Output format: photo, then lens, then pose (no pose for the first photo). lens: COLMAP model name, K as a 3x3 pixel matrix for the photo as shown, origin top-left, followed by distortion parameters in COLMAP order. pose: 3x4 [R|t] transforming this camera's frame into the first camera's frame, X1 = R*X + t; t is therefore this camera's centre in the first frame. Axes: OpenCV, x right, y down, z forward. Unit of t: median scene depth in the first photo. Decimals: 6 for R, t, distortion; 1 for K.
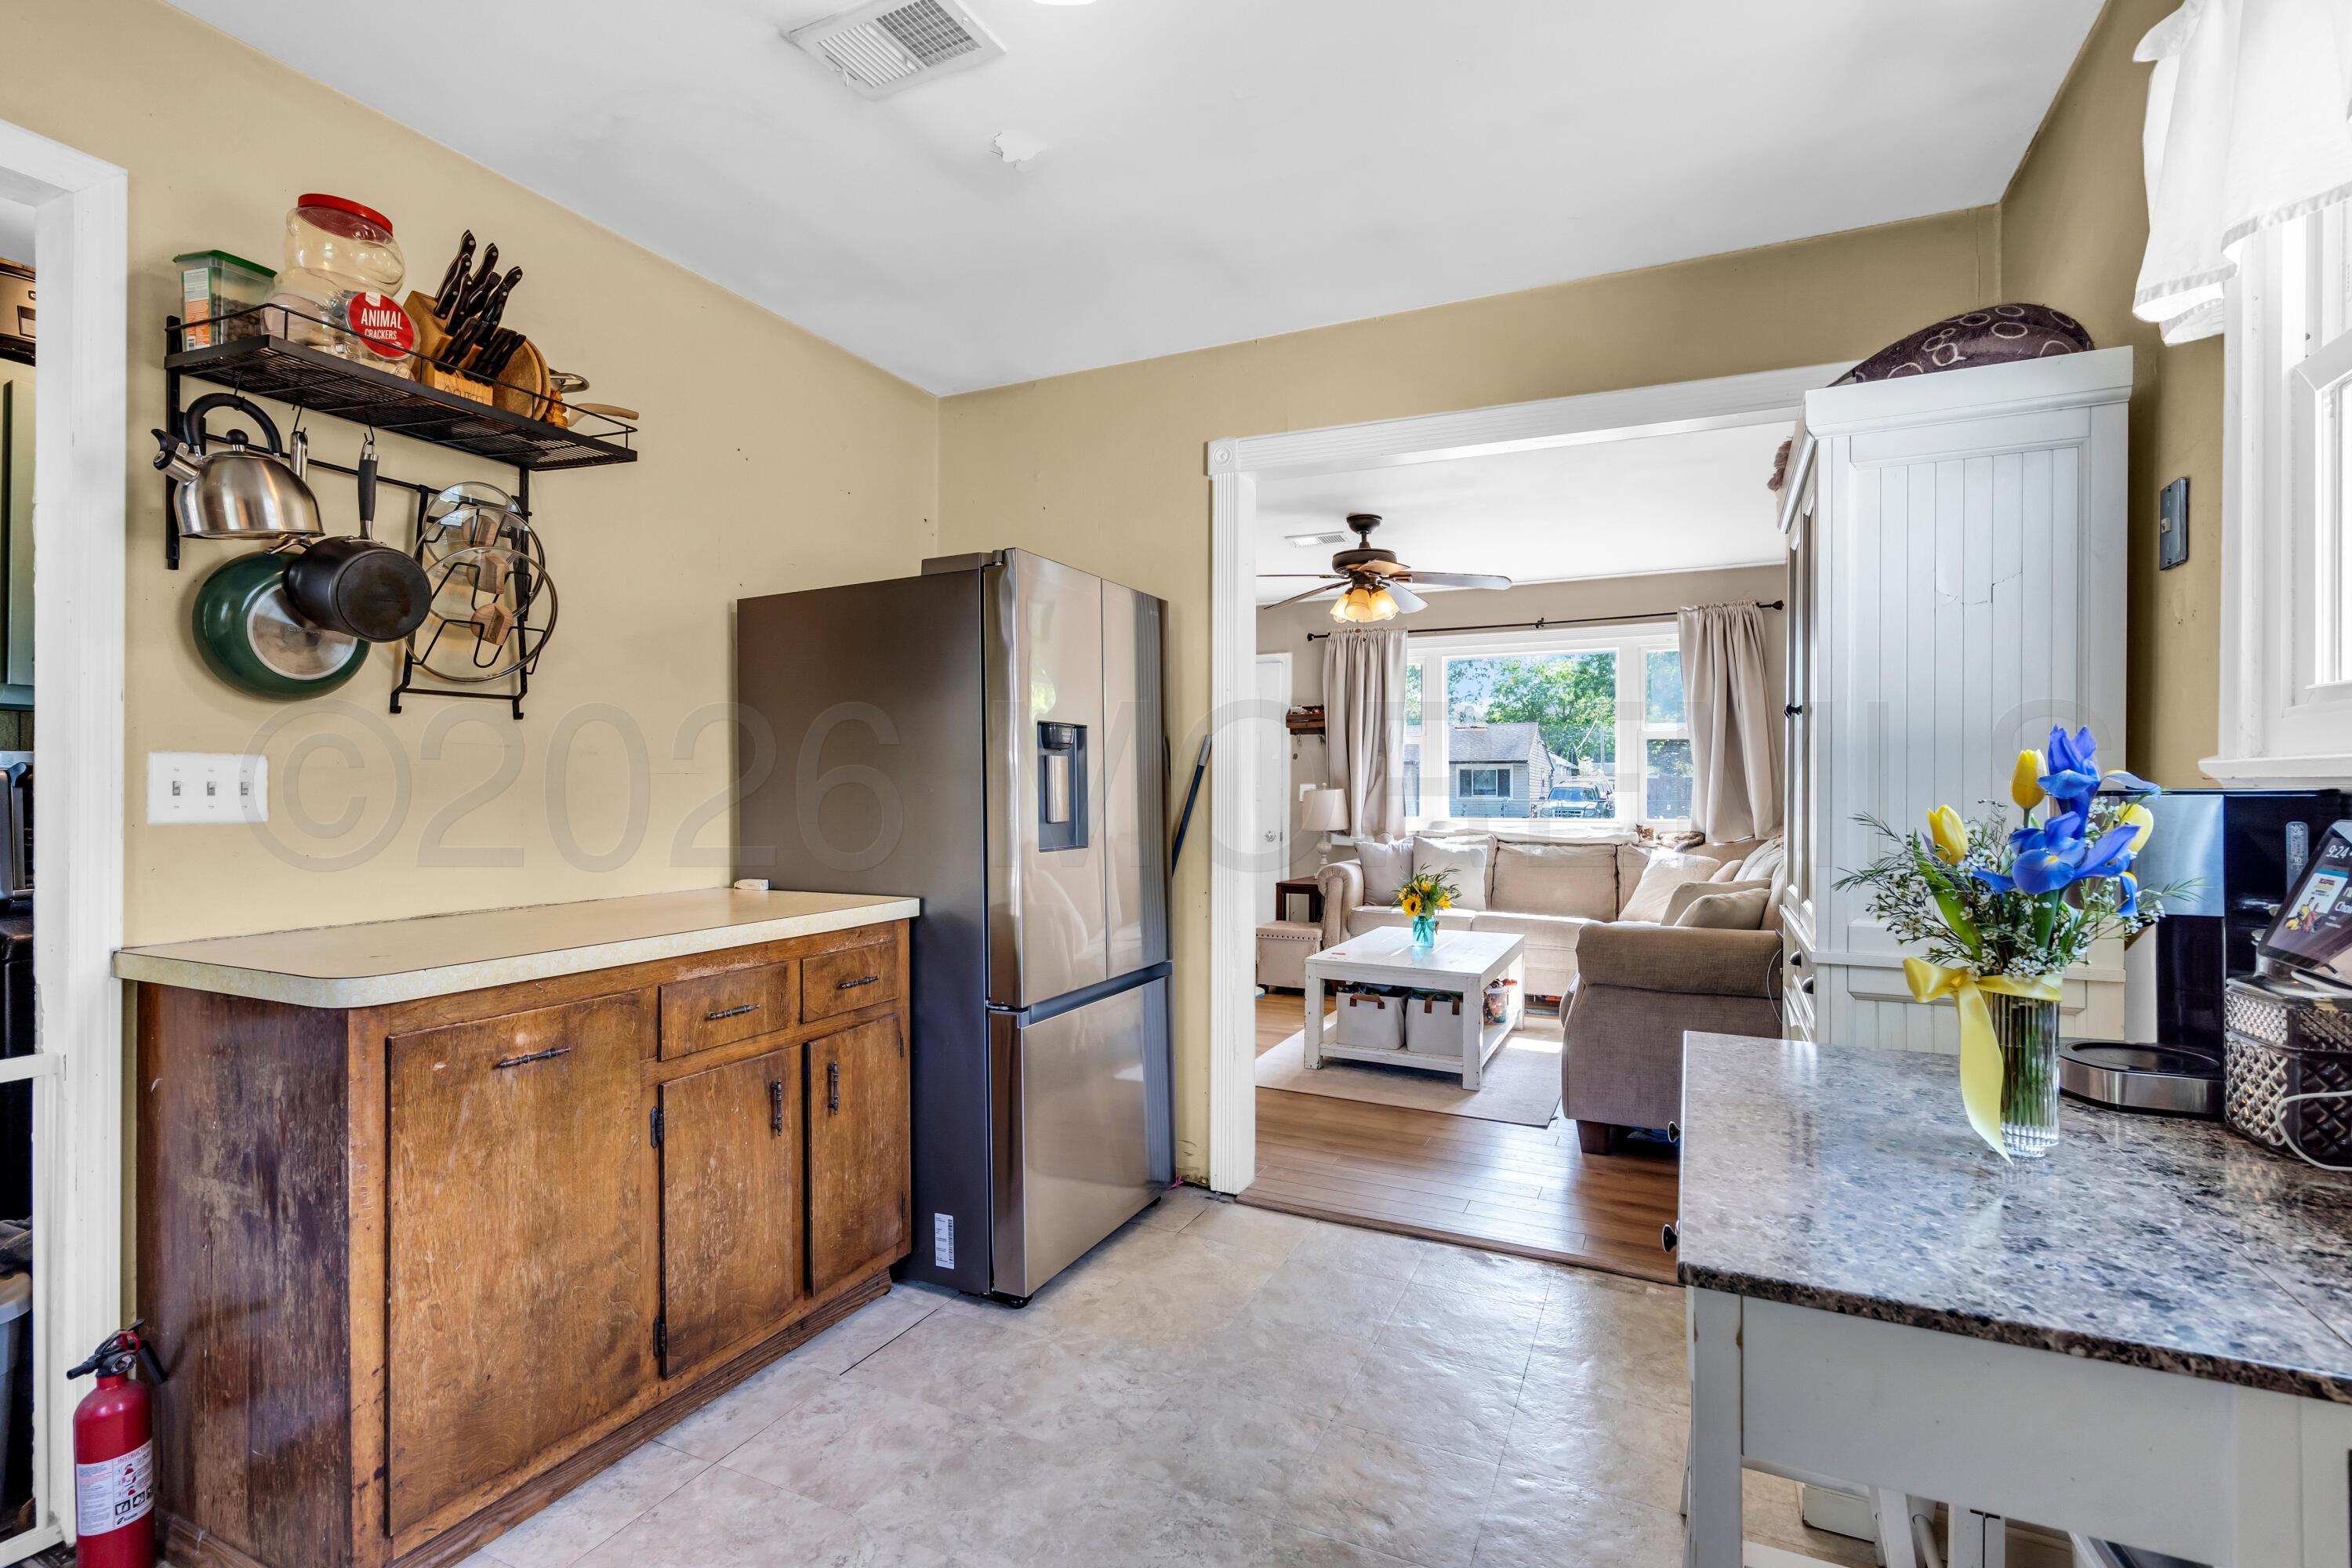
lens RADIAL K [[1087.3, 0, 1176.0], [0, 1087.3, 784.0], [0, 0, 1]] dist [-0.001228, 0.000990]
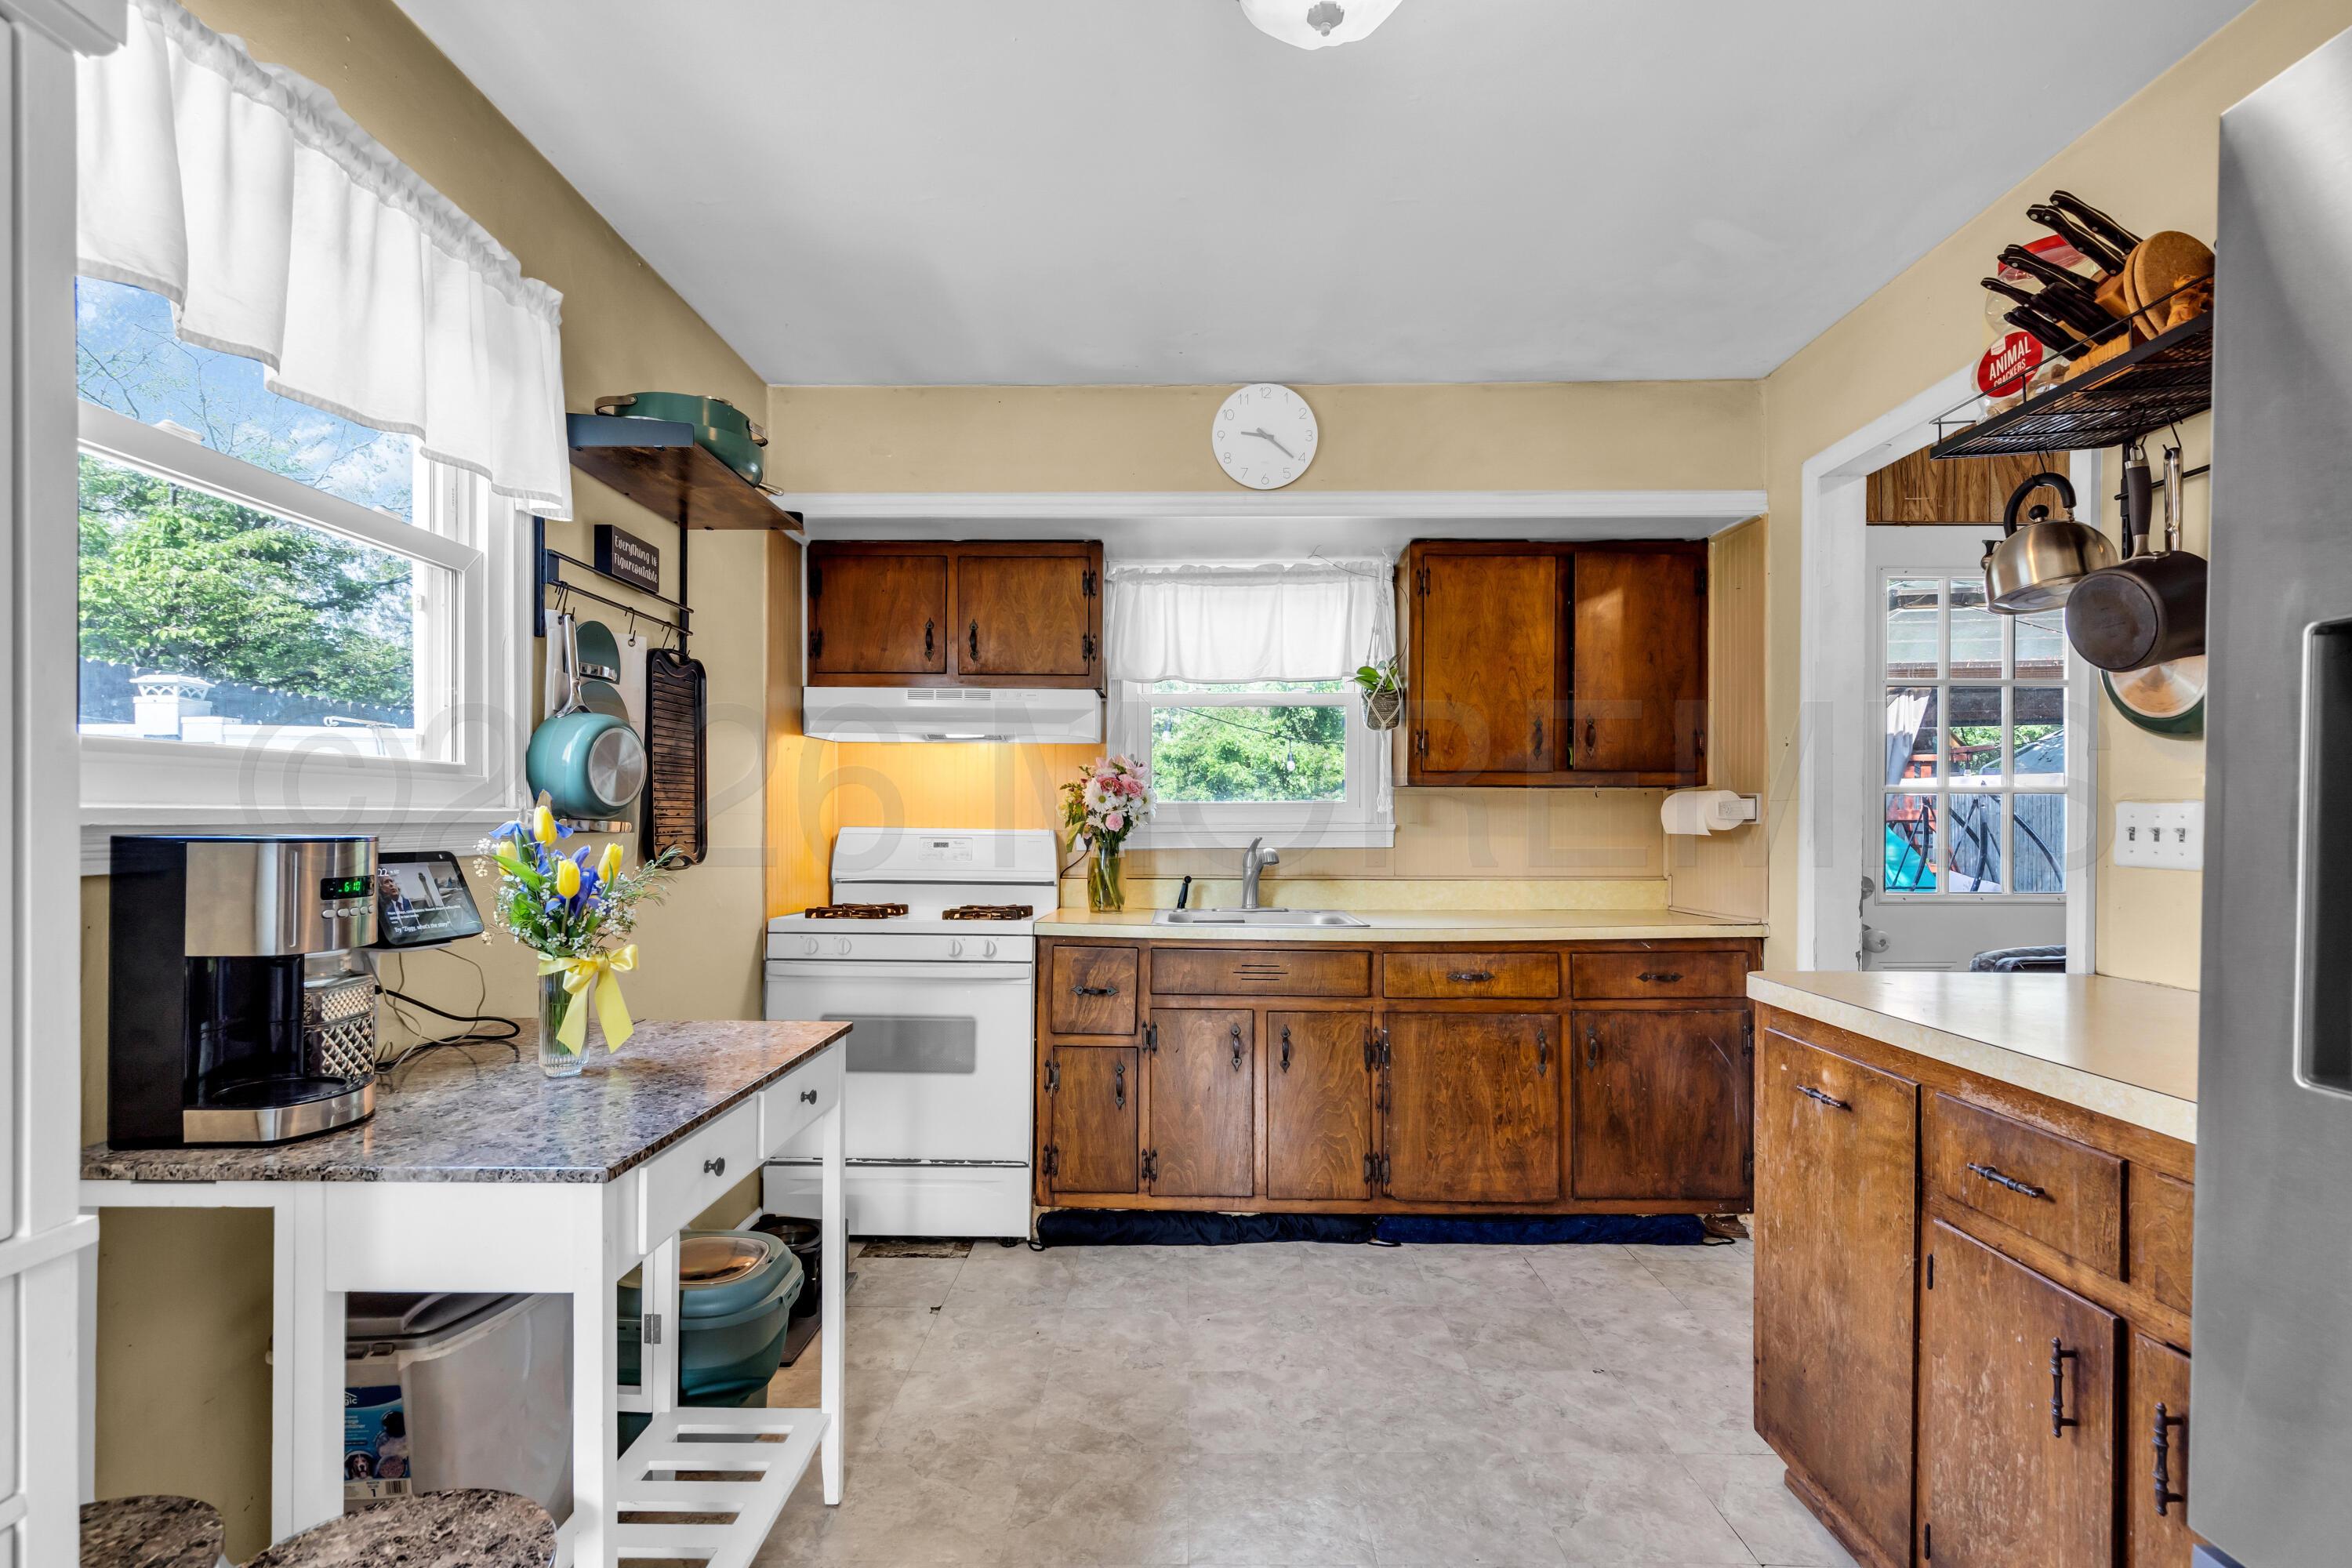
lens RADIAL K [[1084.9, 0, 1172.7], [0, 1084.9, 817.5], [0, 0, 1]] dist [-0.003832, 0.004225]
pose [[-0.909168, -0.001783, -0.416427, 0.322462], [-0.002073, 0.999998, 0.000244, -0.009001], [0.416425, 0.001085, -0.909169, 1.382172]]
